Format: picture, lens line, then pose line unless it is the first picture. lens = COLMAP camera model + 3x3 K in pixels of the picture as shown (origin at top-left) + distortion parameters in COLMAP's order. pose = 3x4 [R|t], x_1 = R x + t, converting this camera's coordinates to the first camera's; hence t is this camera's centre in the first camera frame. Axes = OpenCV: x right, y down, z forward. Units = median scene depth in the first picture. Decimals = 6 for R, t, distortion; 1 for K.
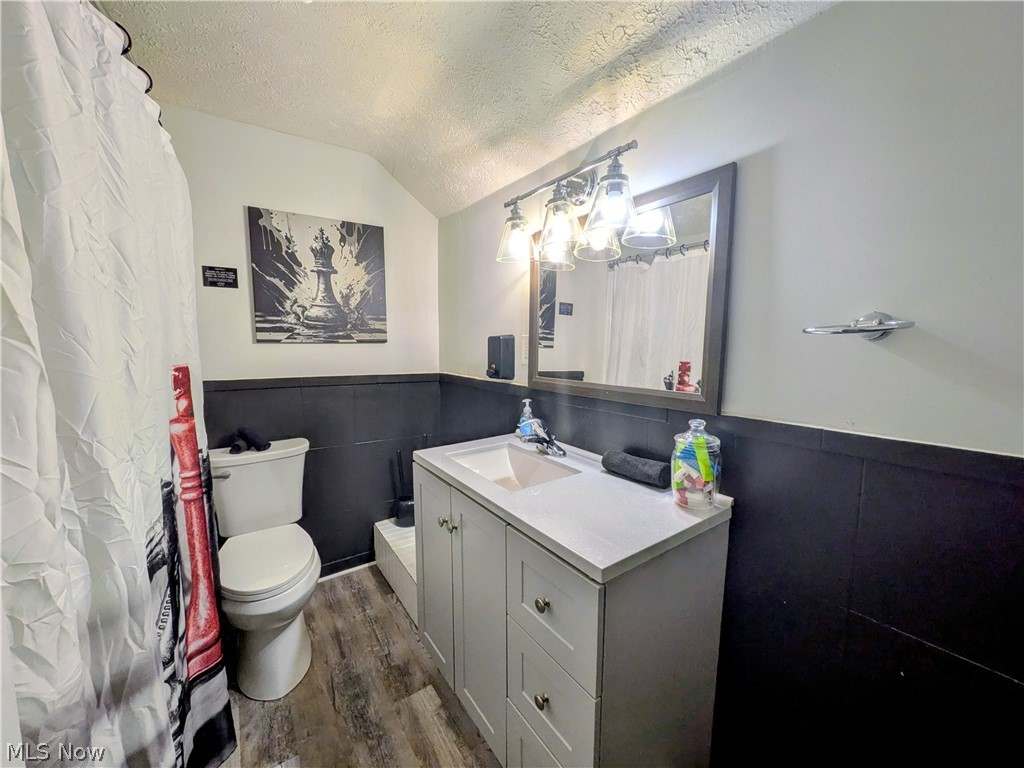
lens RADIAL K [[410.7, 0, 517.1], [0, 410.7, 387.0], [0, 0, 1]] dist [0.000361, -0.000123]
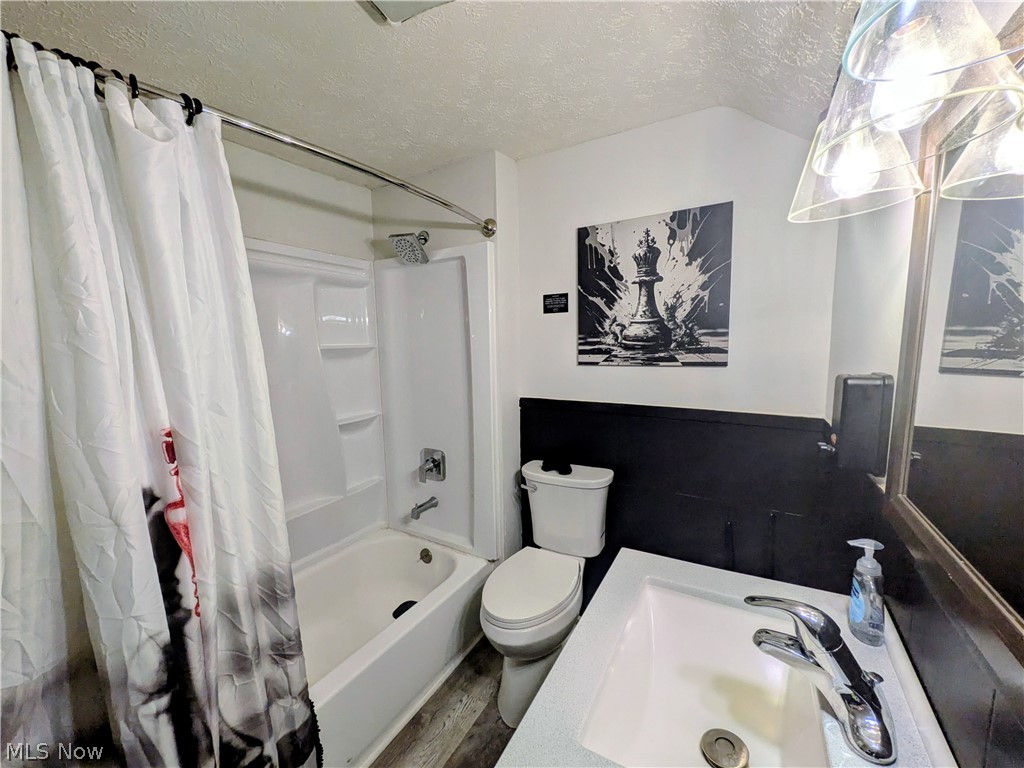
lens RADIAL K [[410.7, 0, 512.4], [0, 410.7, 388.0], [0, 0, 1]] dist [0.000361, -0.000123]
pose [[0.414984, 0.095137, -0.904841, 0.195722], [-0.073574, 0.994770, 0.070849, -0.105781], [0.906849, 0.037172, 0.419814, 0.417187]]
